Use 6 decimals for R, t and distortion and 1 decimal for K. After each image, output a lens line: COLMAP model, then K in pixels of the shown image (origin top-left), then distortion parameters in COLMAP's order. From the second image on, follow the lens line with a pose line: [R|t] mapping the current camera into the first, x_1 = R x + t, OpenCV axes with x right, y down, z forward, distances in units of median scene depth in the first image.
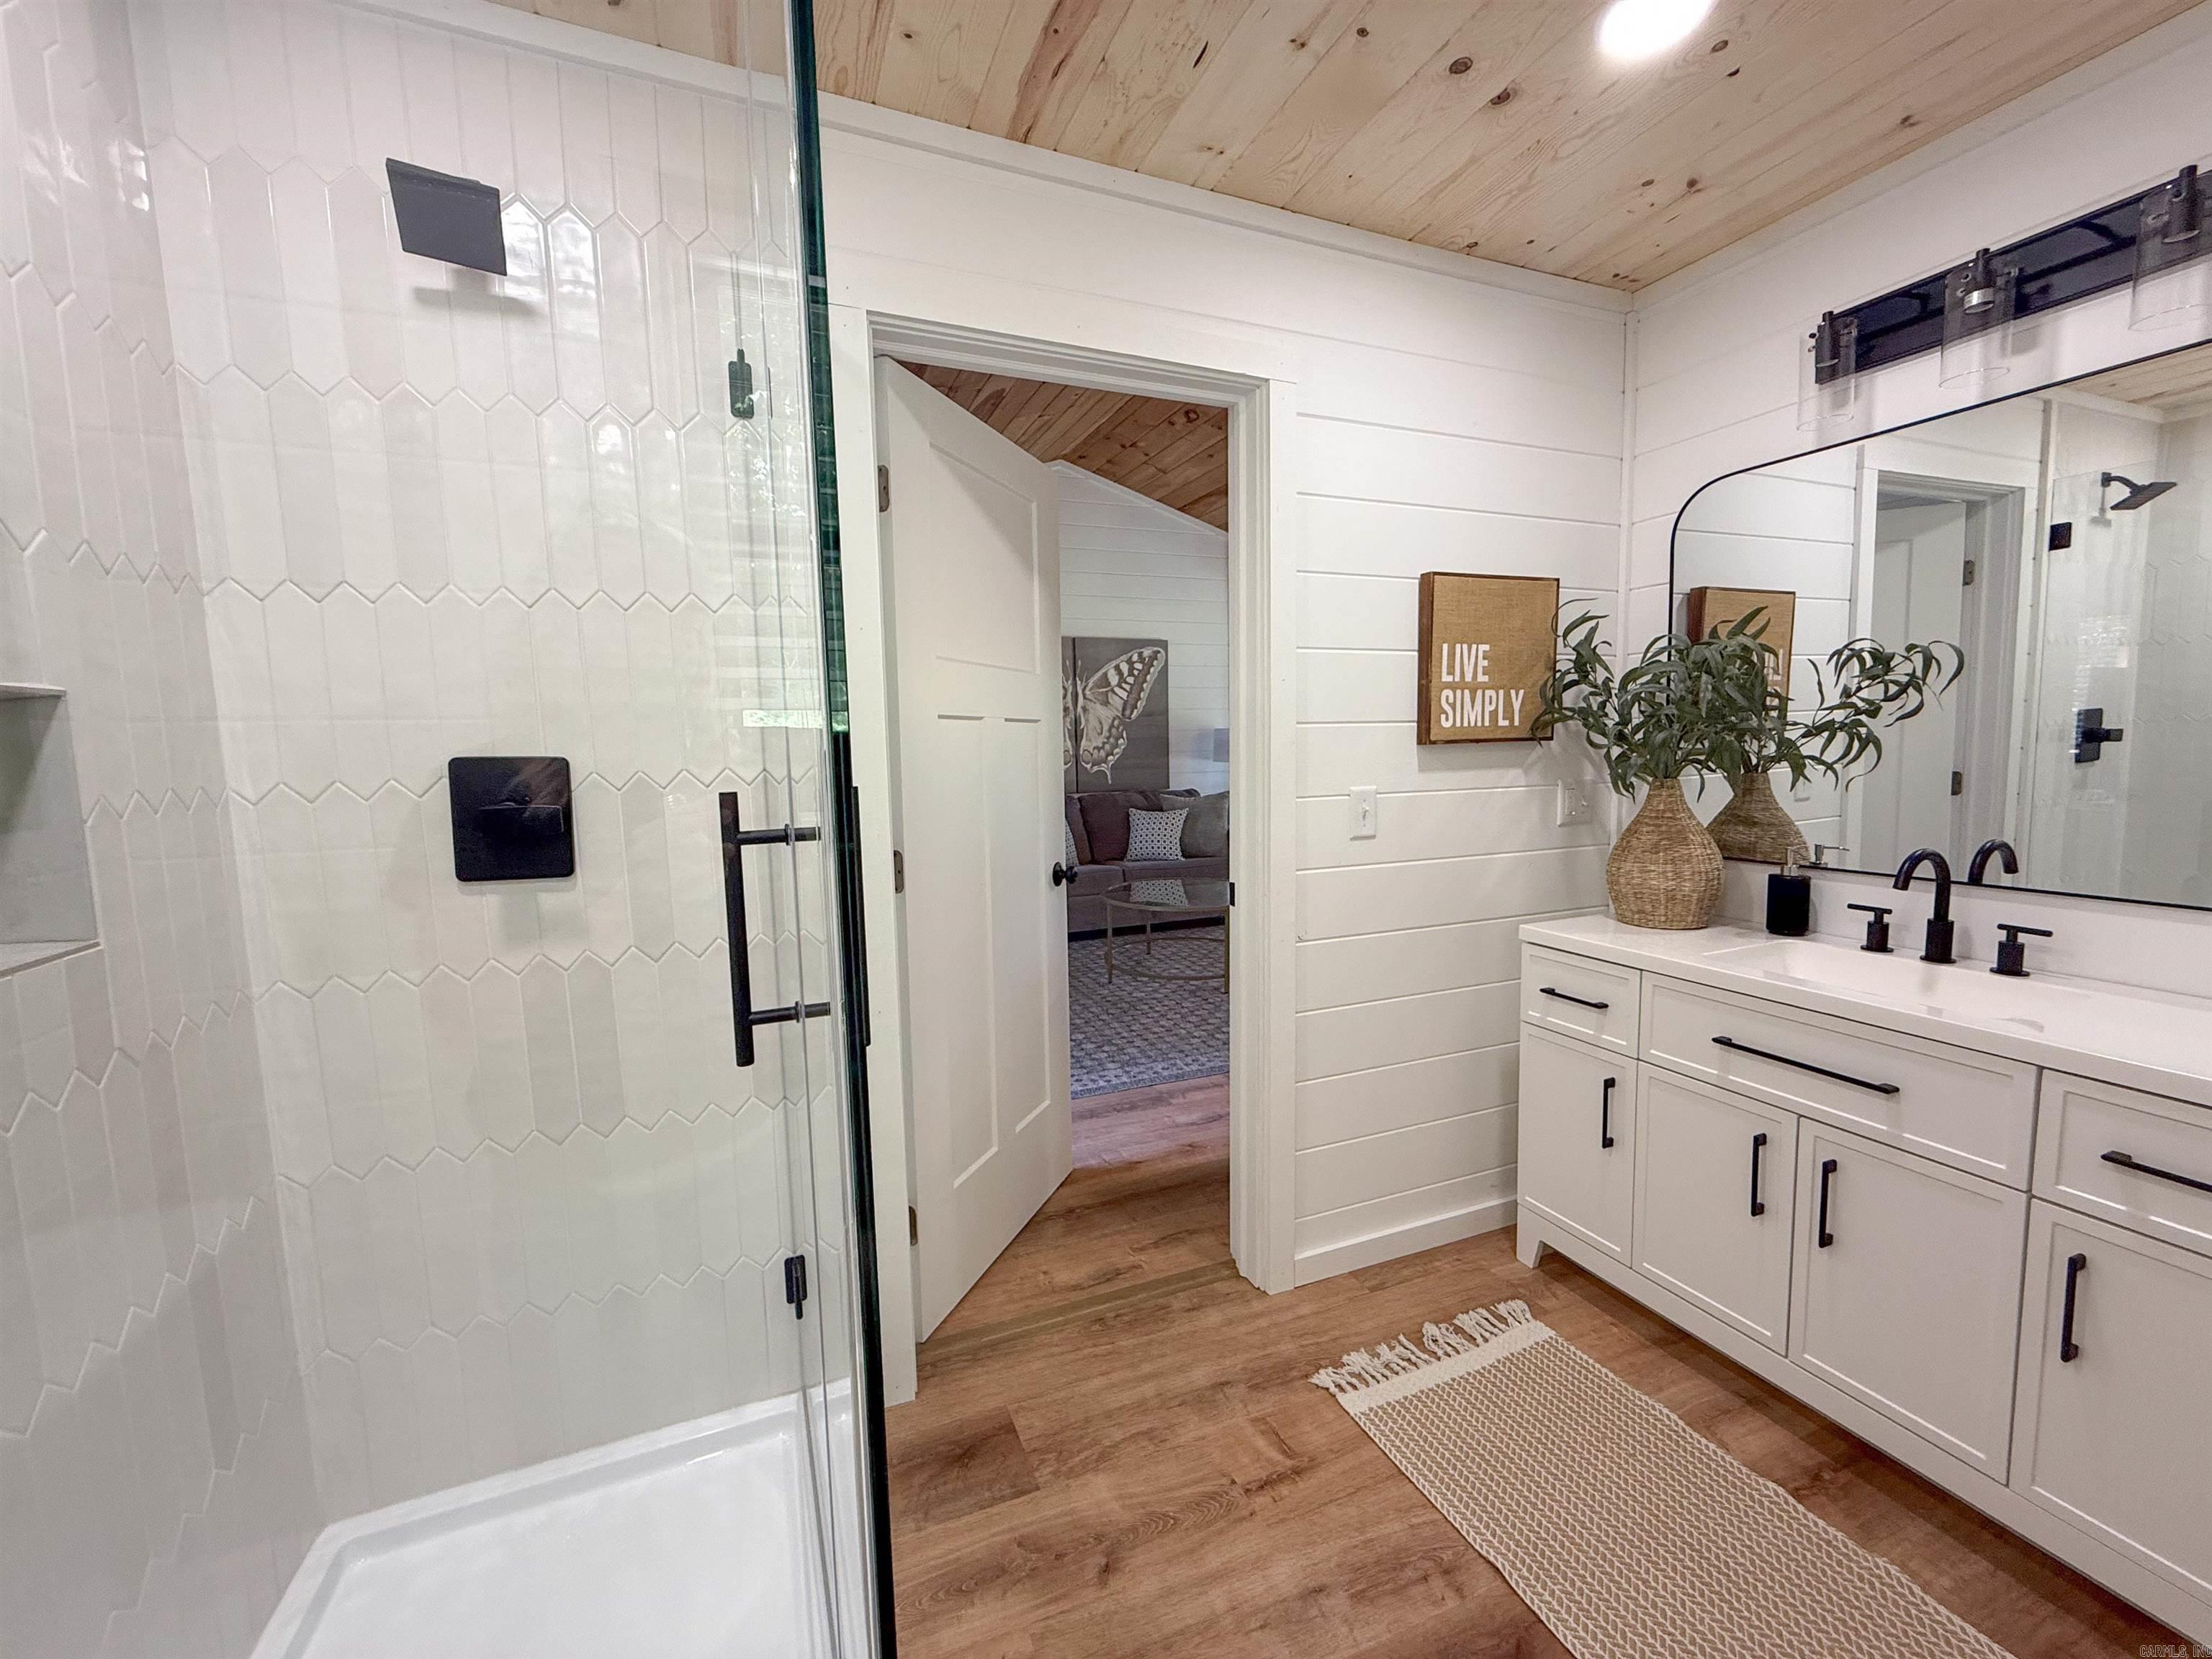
lens RADIAL K [[880.4, 0, 1098.5], [0, 880.4, 823.8], [0, 0, 1]] dist [-0.000958, 0.000567]
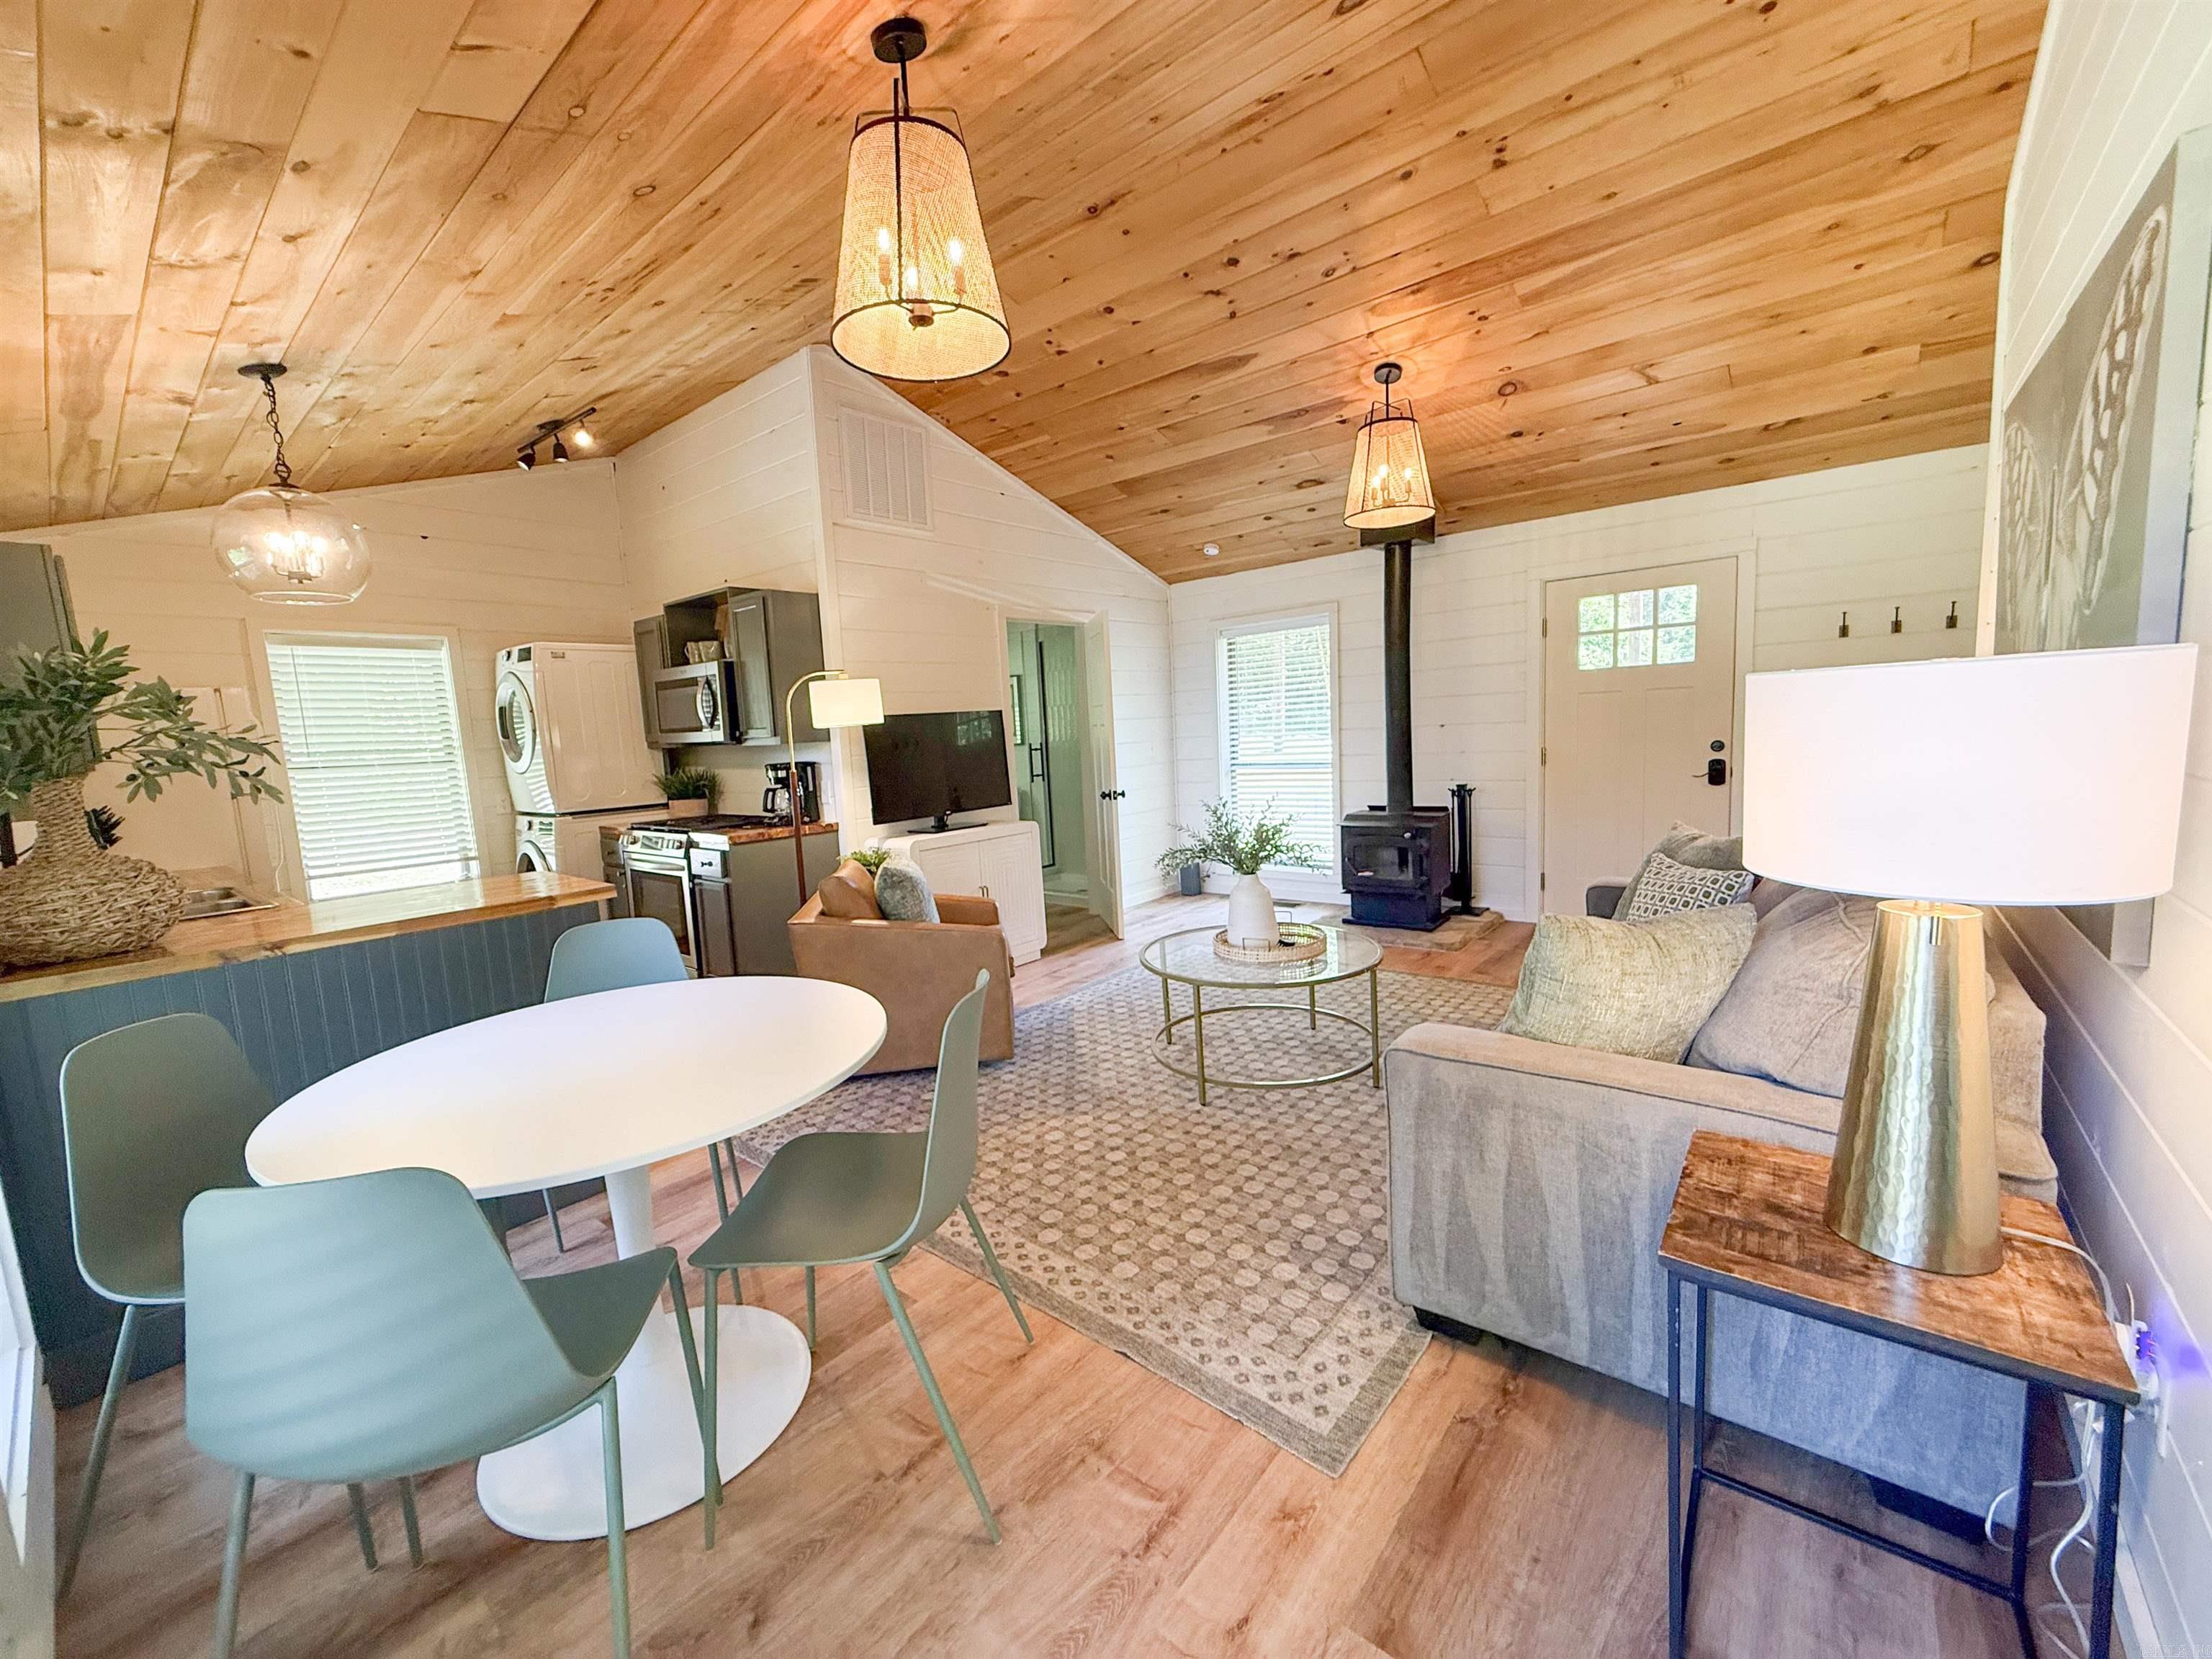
lens RADIAL K [[880.4, 0, 1100.6], [0, 880.4, 827.7], [0, 0, 1]] dist [-0.000958, 0.000567]
pose [[-0.877463, 0.119669, -0.464476, 0.378951], [0.025827, 0.978759, 0.203380, -0.118871], [0.478948, 0.166463, -0.861916, 1.110242]]
